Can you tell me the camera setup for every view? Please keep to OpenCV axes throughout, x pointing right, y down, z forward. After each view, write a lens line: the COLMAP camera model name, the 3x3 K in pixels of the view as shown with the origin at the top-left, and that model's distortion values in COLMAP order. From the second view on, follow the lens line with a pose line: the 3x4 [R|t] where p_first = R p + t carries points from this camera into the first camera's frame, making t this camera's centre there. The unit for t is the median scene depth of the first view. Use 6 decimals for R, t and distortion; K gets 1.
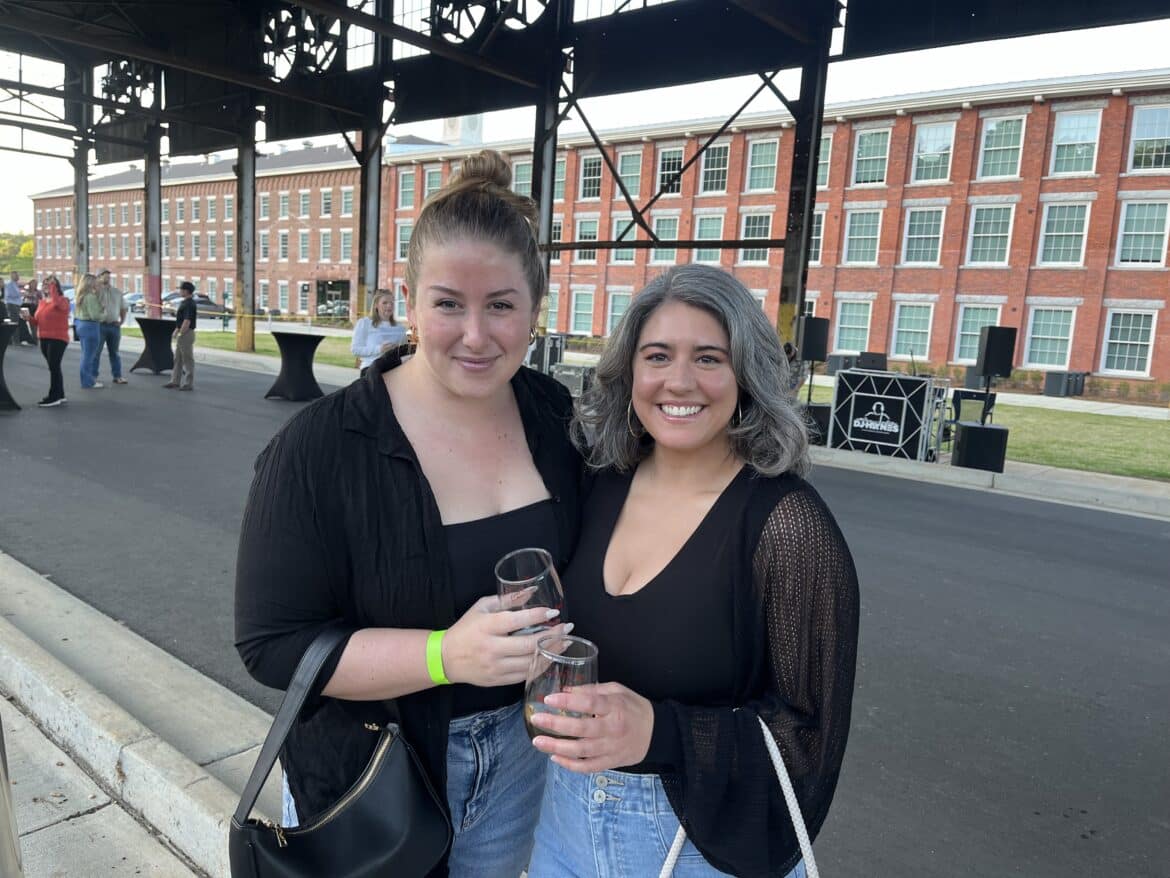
lens RADIAL K [[886.4, 0, 587.6], [0, 886.4, 439.6], [0, 0, 1]] dist [0.066301, -0.083145]
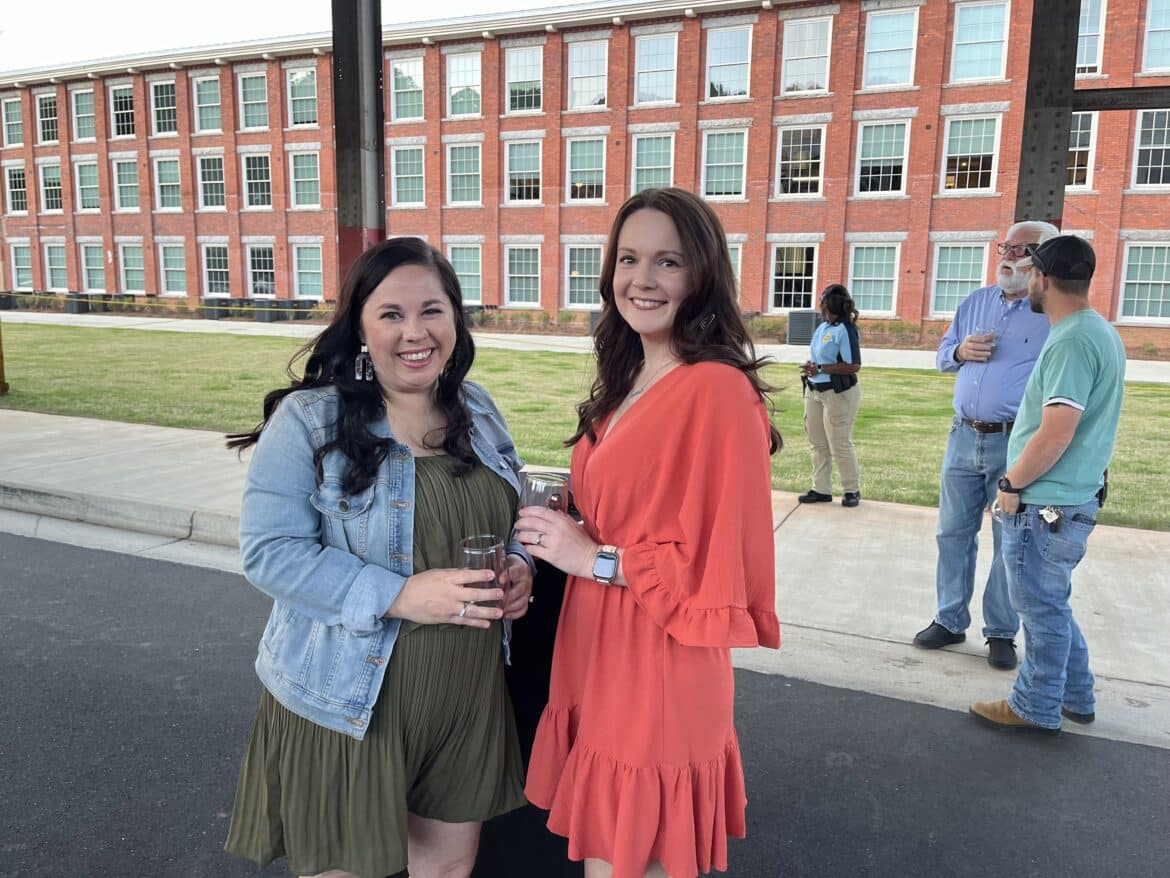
lens RADIAL K [[886.4, 0, 587.3], [0, 886.4, 422.8], [0, 0, 1]] dist [0.066301, -0.083145]
pose [[0.955231, -0.093050, 0.280849, 0.339775], [0.083568, 0.995459, 0.045578, 0.023773], [-0.283815, -0.020067, 0.958669, -0.043369]]
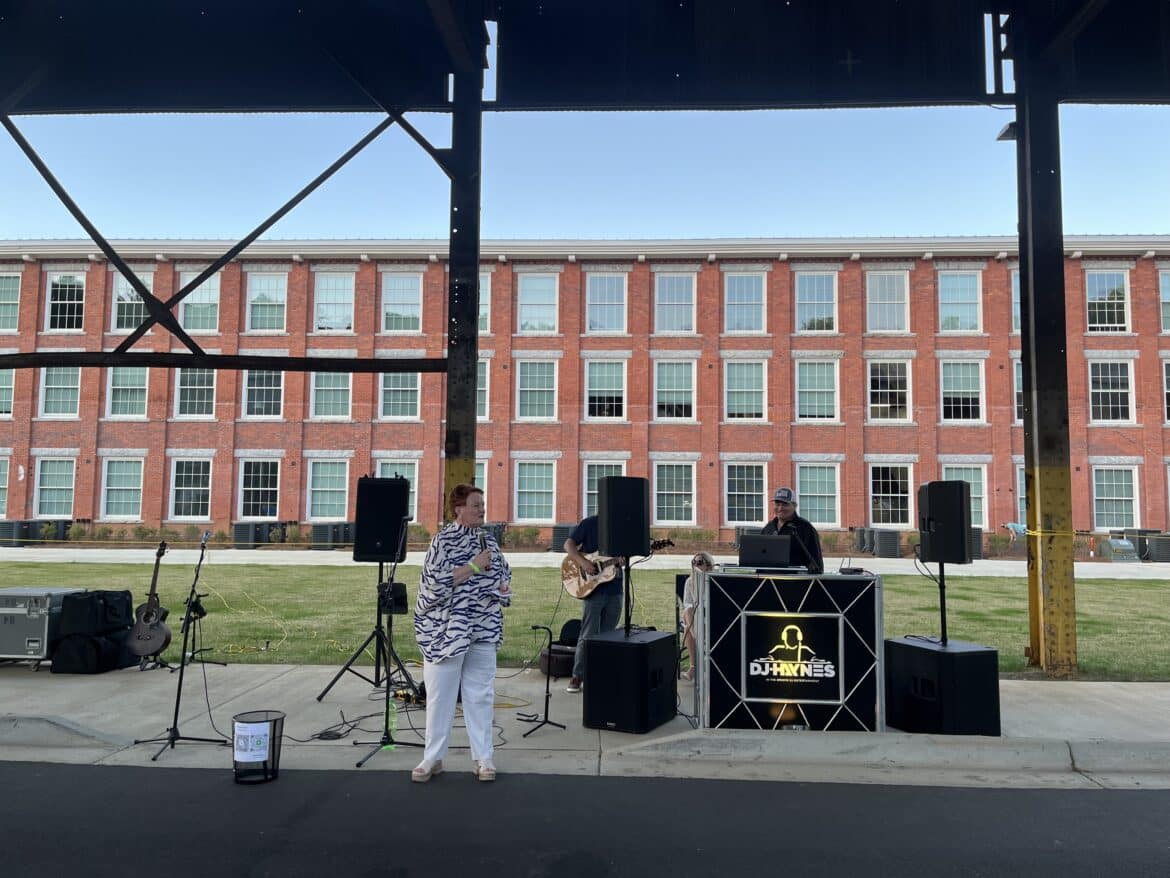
lens RADIAL K [[886.4, 0, 588.7], [0, 886.4, 430.3], [0, 0, 1]] dist [0.066301, -0.083145]
pose [[0.790757, -0.006396, 0.612097, -0.033703], [0.121741, 0.981613, -0.147018, -0.029283], [-0.599902, 0.190773, 0.776996, 0.194425]]
